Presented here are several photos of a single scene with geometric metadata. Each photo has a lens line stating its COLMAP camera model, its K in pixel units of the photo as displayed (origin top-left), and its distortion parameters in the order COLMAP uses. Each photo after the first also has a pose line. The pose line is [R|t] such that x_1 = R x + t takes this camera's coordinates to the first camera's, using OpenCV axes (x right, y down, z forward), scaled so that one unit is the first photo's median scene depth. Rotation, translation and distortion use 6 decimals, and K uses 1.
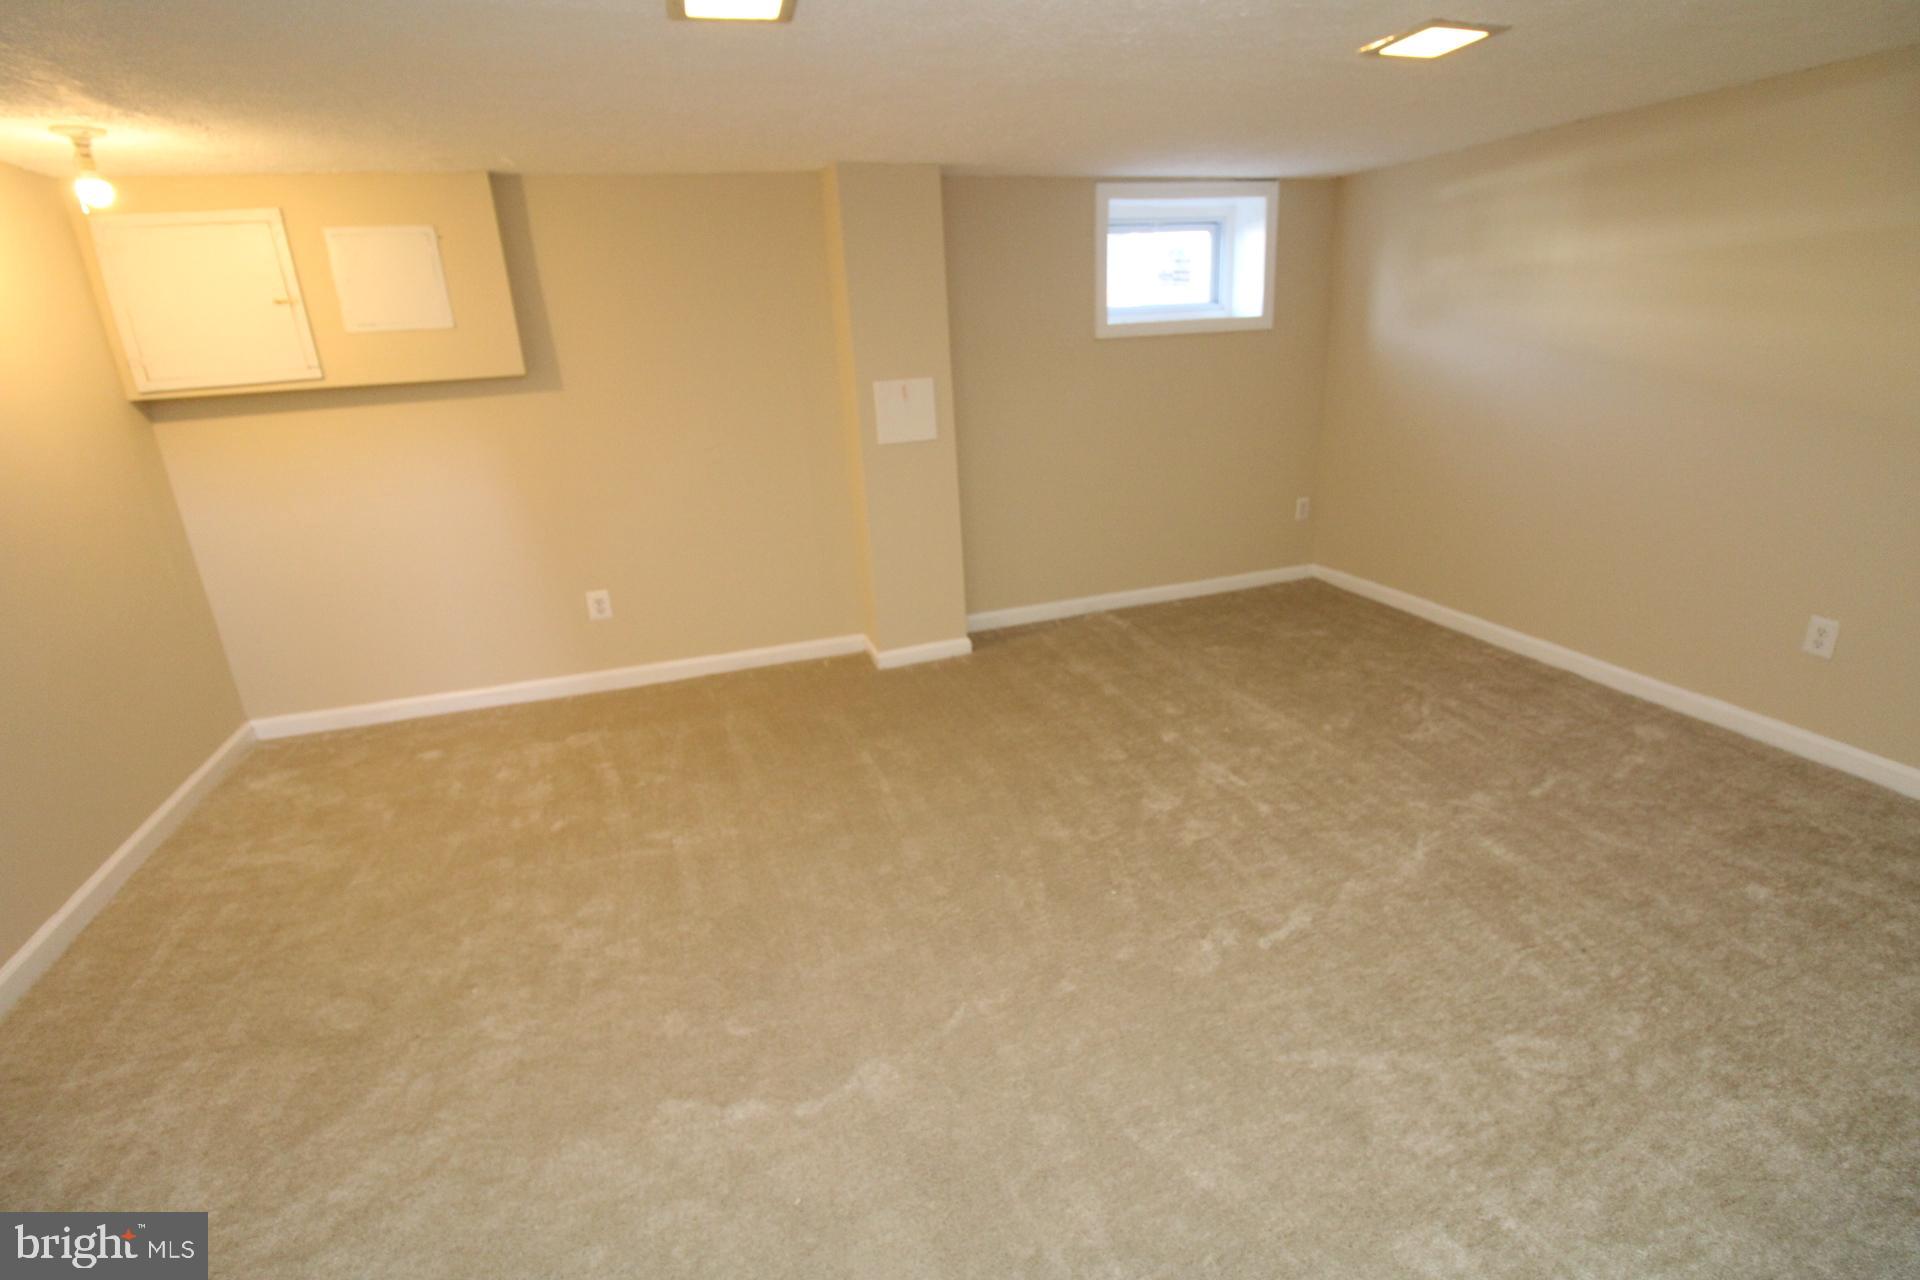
lens RADIAL K [[876.3, 0, 971.3], [0, 876.3, 626.7], [0, 0, 1]] dist [0.000880, -0.008507]
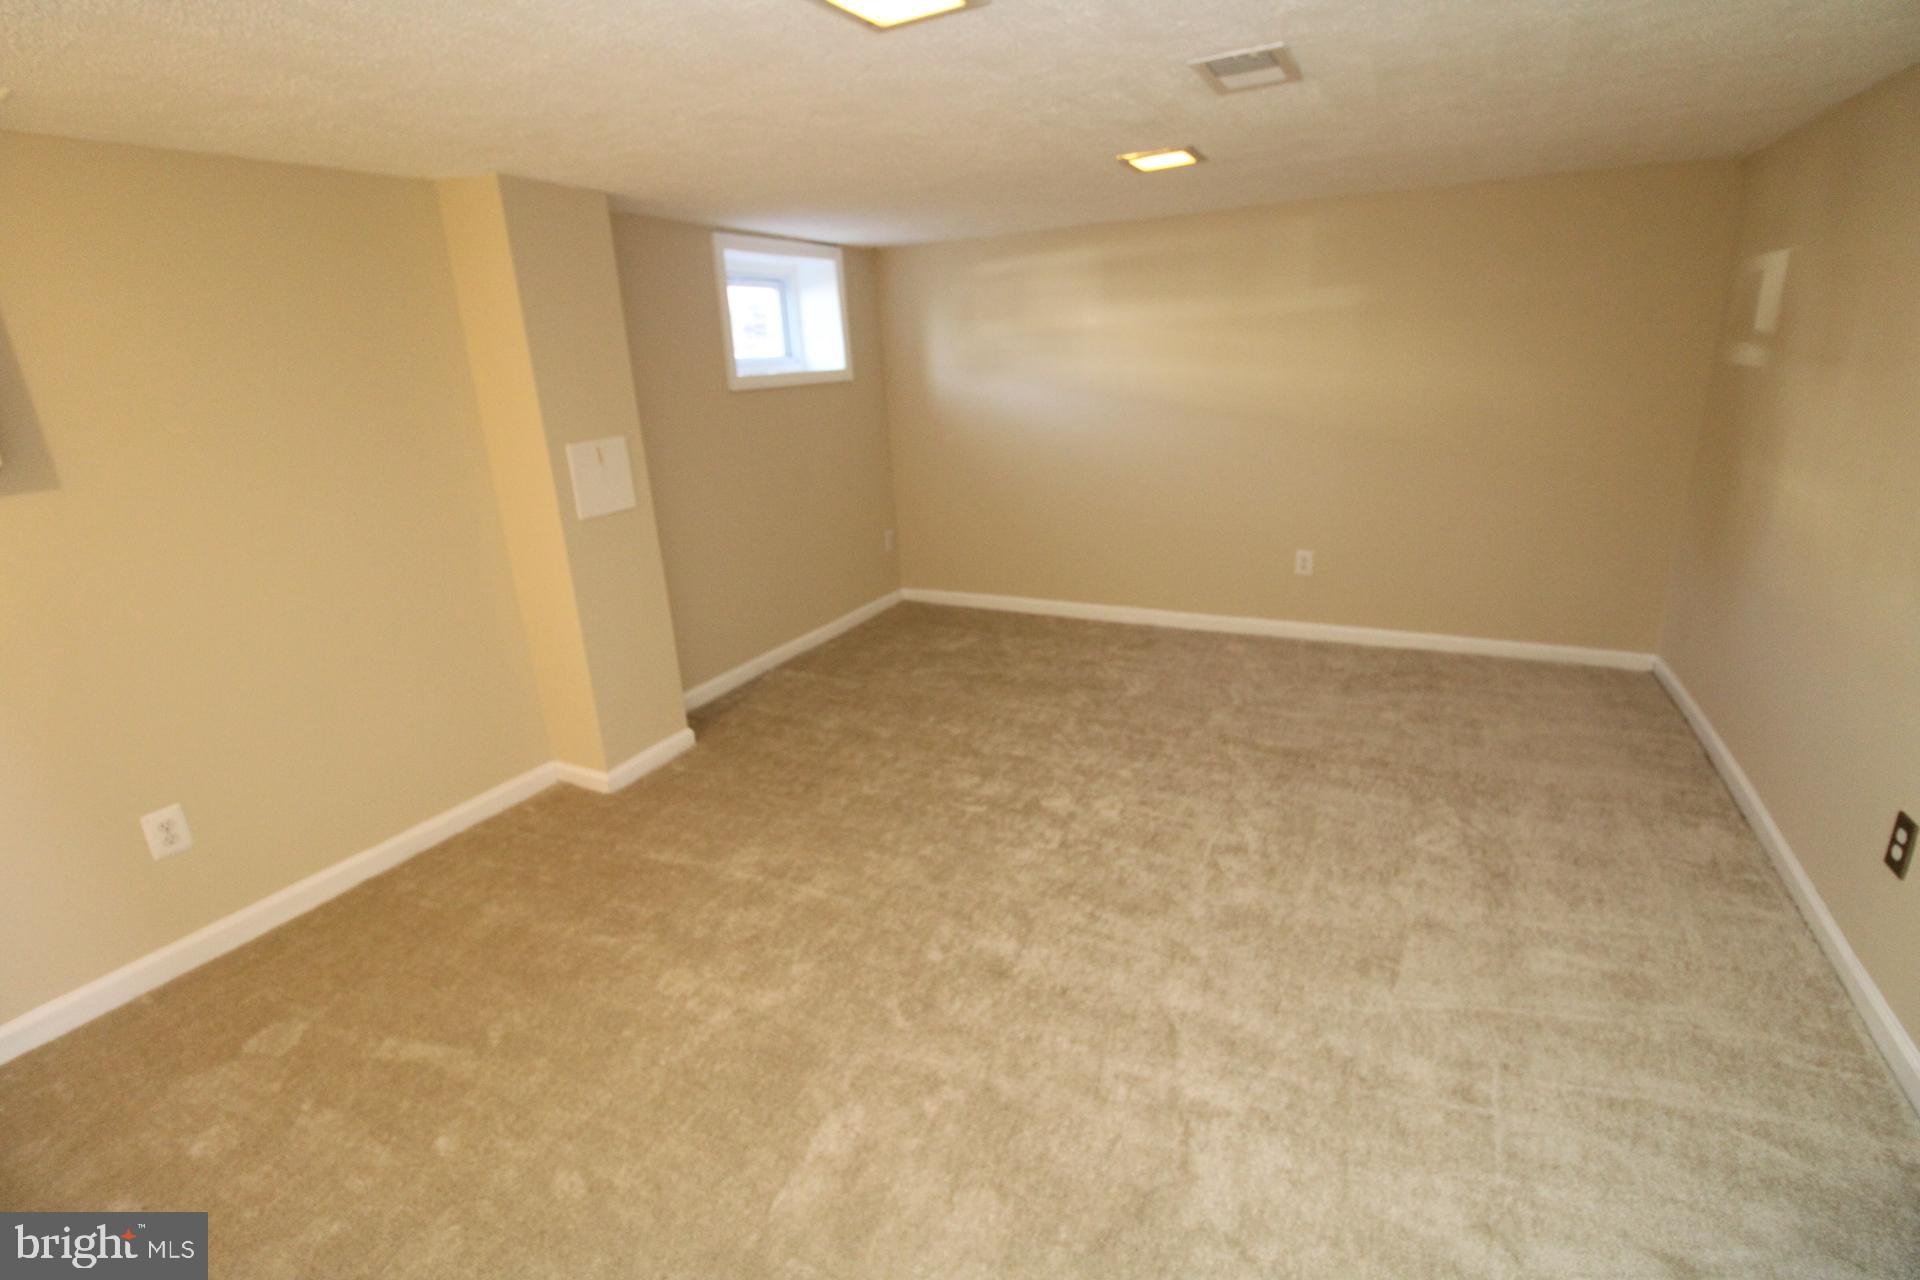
lens RADIAL K [[876.3, 0, 971.3], [0, 876.3, 626.7], [0, 0, 1]] dist [0.000880, -0.008507]
pose [[0.715738, -0.195603, 0.670416, -0.404181], [0.236984, 0.971041, 0.030309, -0.049086], [-0.656930, 0.137185, 0.741366, 0.166514]]
